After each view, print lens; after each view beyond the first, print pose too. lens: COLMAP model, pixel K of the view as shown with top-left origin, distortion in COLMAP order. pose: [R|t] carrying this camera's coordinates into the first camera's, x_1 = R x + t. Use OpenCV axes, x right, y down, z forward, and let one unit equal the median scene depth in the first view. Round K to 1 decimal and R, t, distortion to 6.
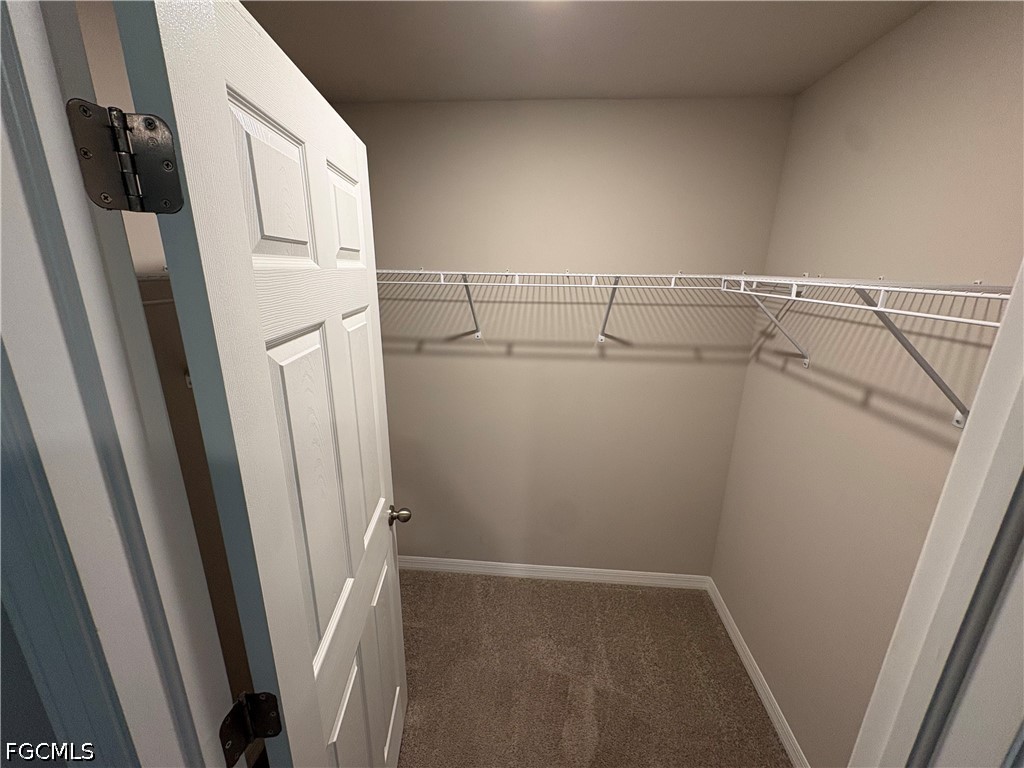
lens RADIAL K [[409.7, 0, 513.2], [0, 409.7, 385.0], [0, 0, 1]] dist [0.000102, -0.000124]
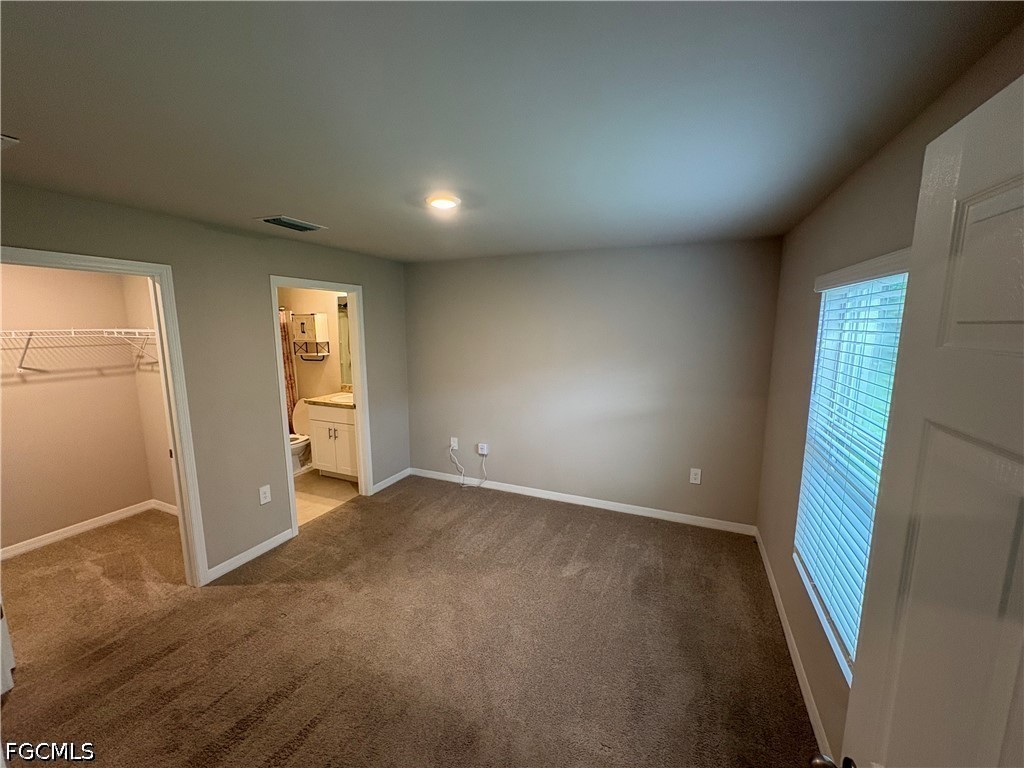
lens RADIAL K [[409.7, 0, 513.2], [0, 409.7, 385.0], [0, 0, 1]] dist [0.000102, -0.000124]
pose [[0.322278, -0.156180, 0.933673, -0.724437], [0.266711, 0.961322, 0.068744, 0.374349], [-0.908296, 0.226866, 0.351468, -1.402099]]
